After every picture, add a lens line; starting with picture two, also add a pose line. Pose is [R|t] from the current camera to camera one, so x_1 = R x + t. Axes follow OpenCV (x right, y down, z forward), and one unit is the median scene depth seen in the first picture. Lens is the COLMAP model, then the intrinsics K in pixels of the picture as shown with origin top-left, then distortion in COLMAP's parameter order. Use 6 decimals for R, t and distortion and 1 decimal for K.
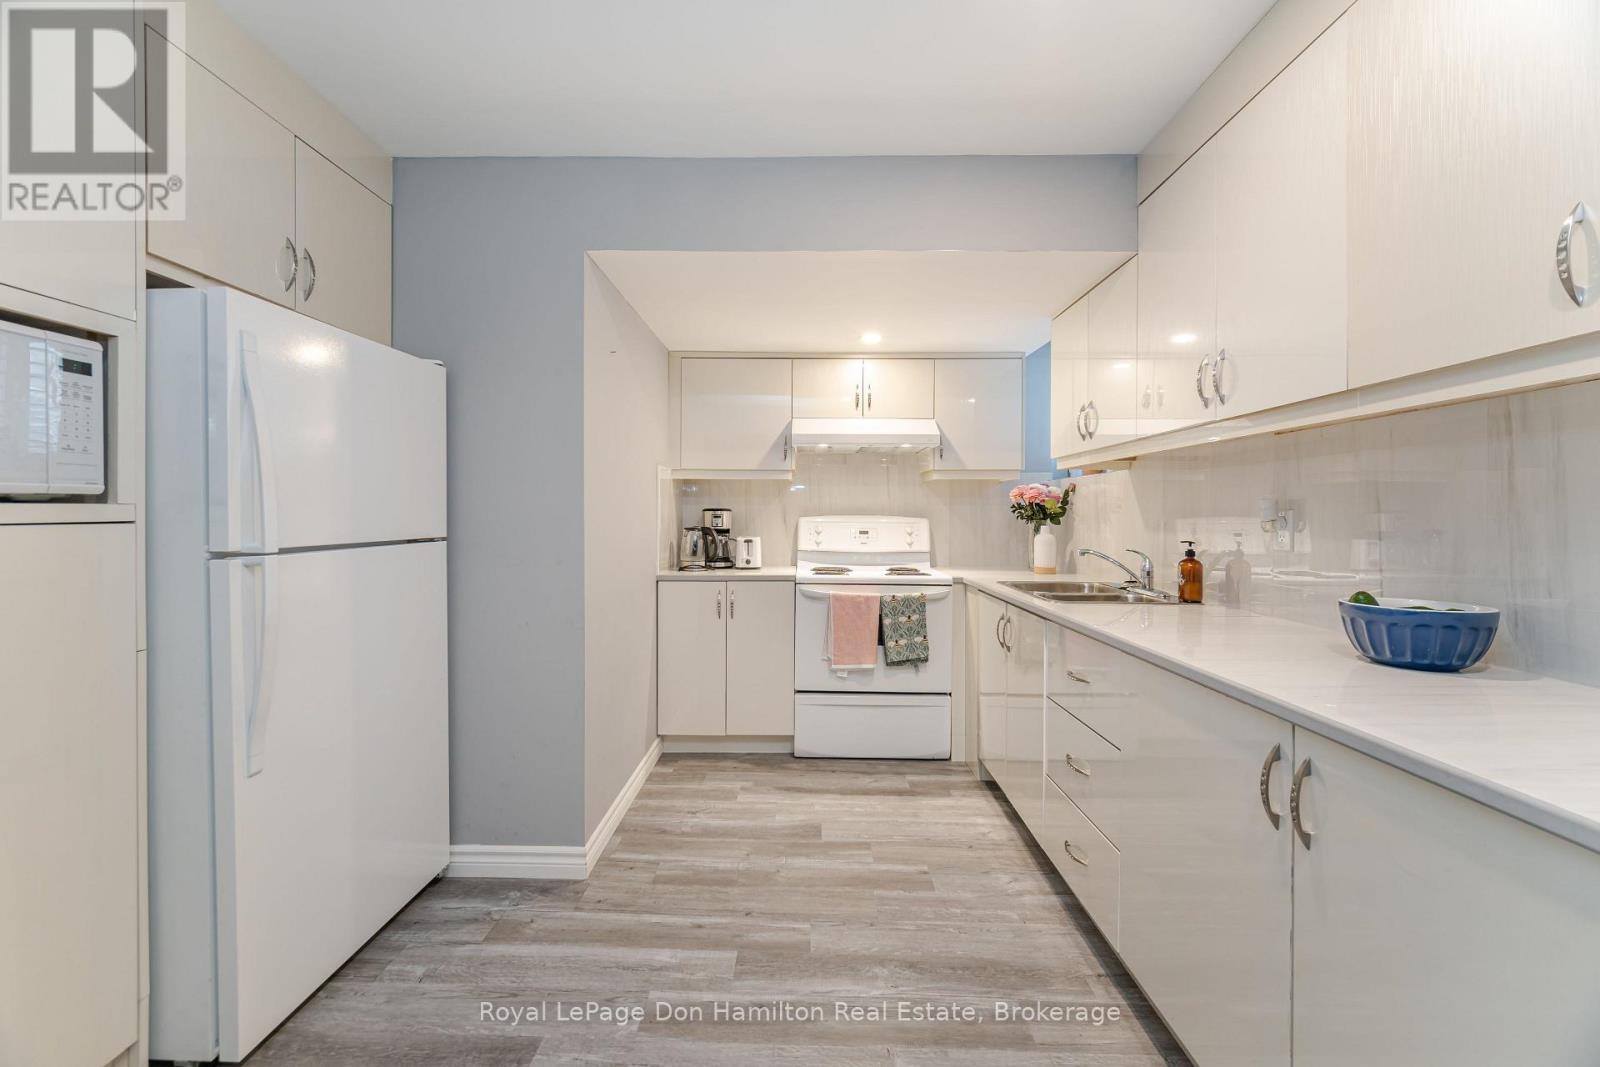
lens RADIAL K [[629.8, 0, 802.8], [0, 629.8, 519.4], [0, 0, 1]] dist [-0.000062, -0.000129]
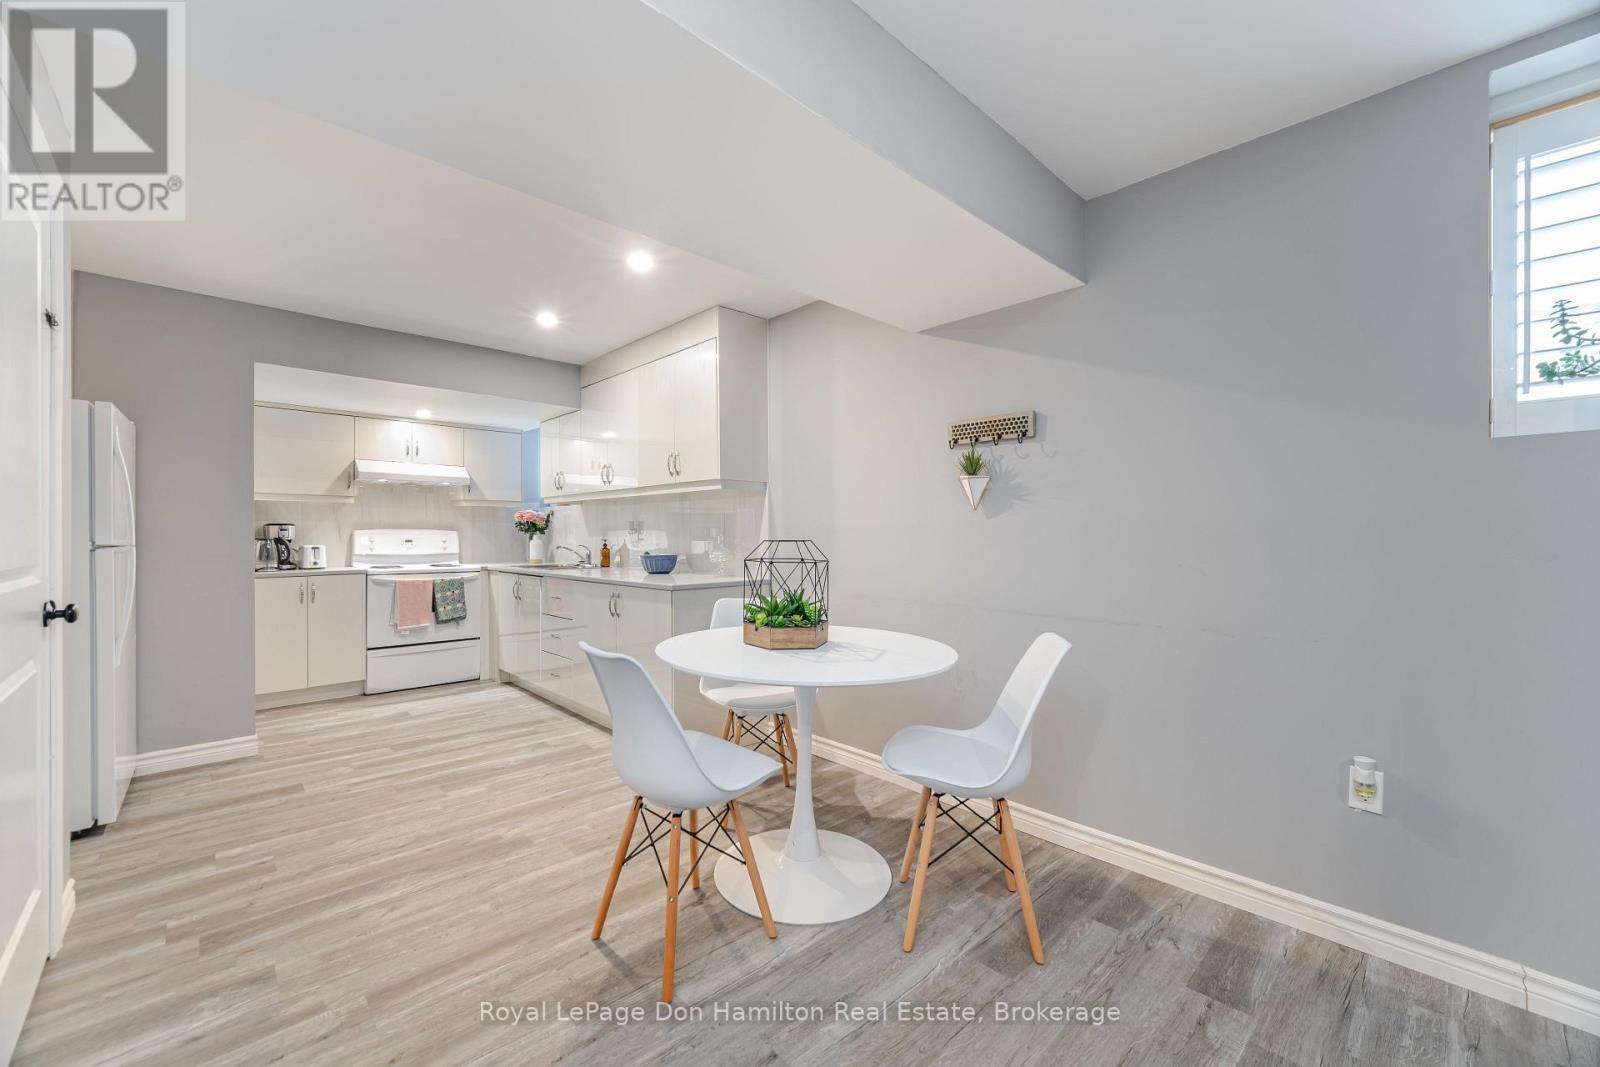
lens RADIAL K [[656.5, 0, 790.7], [0, 656.5, 532.5], [0, 0, 1]] dist [-0.001225, -0.000341]
pose [[0.726522, -0.002917, 0.687137, -0.366128], [0.008668, 0.999950, -0.004919, 0.019978], [-0.687088, 0.009530, 0.726512, -0.832797]]
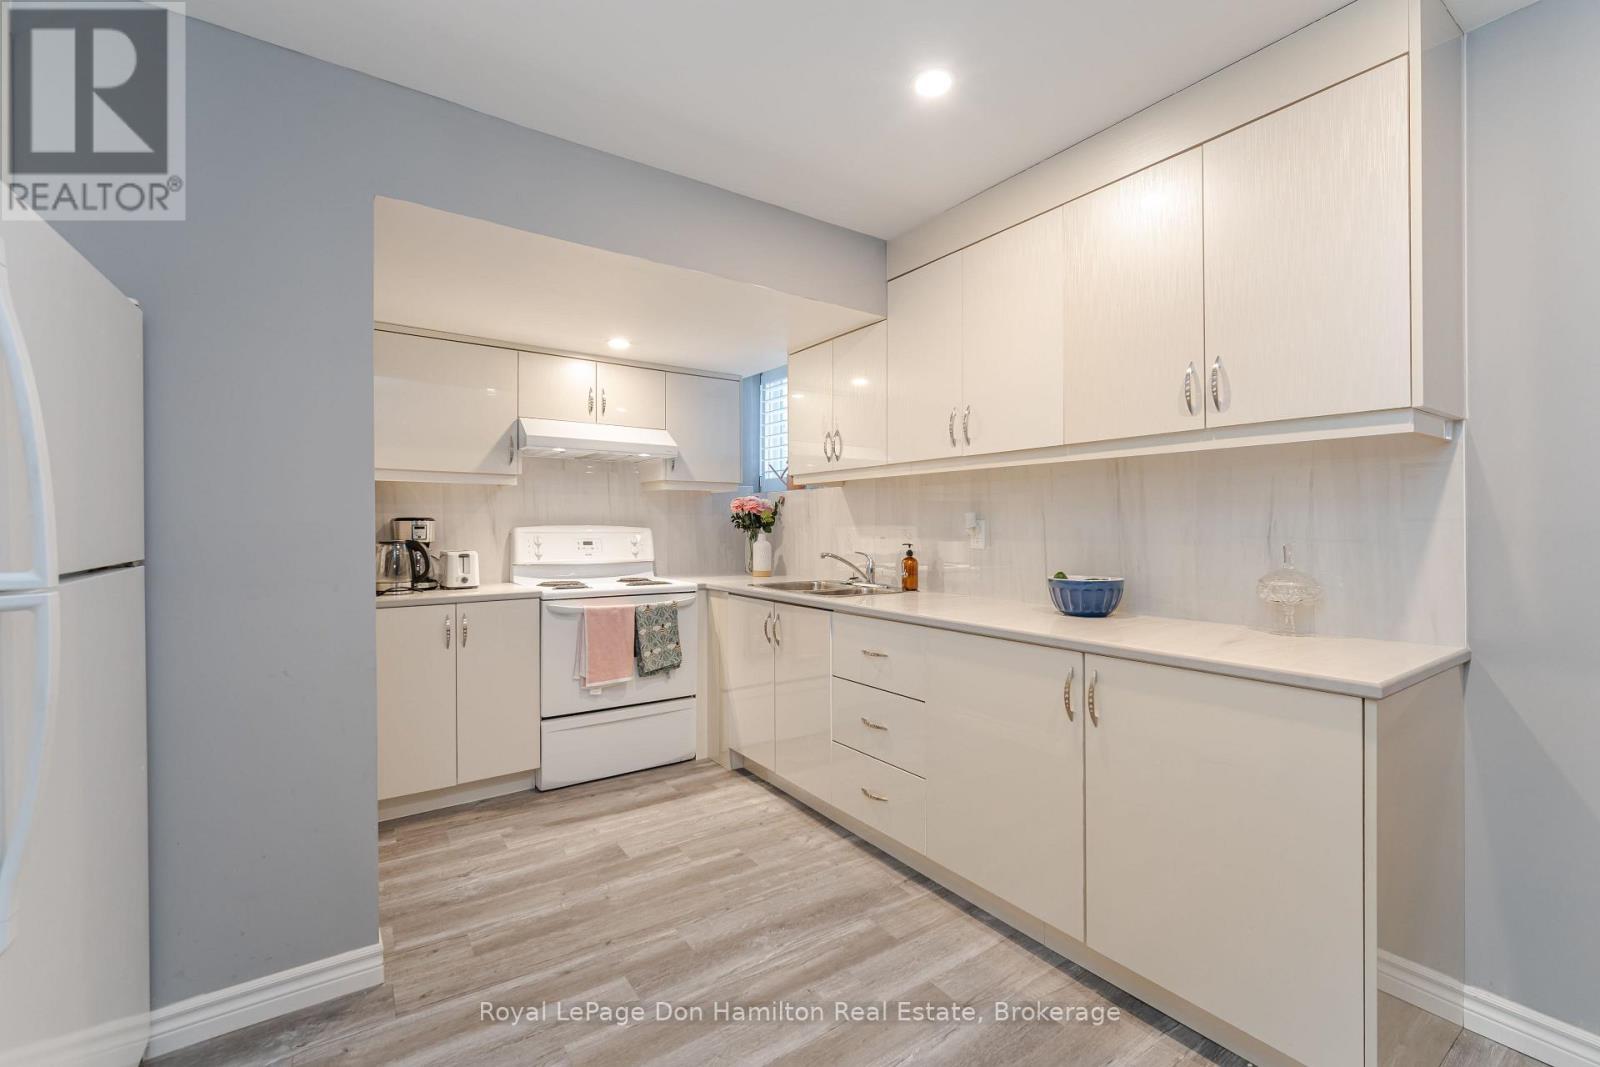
lens RADIAL K [[666.6, 0, 777.2], [0, 666.6, 527.7], [0, 0, 1]] dist [0.000186, -0.000398]
pose [[0.822096, -0.006583, 0.569311, -0.298029], [0.007869, 0.999969, 0.000199, -0.000894], [-0.569294, 0.004316, 0.822122, 0.013665]]
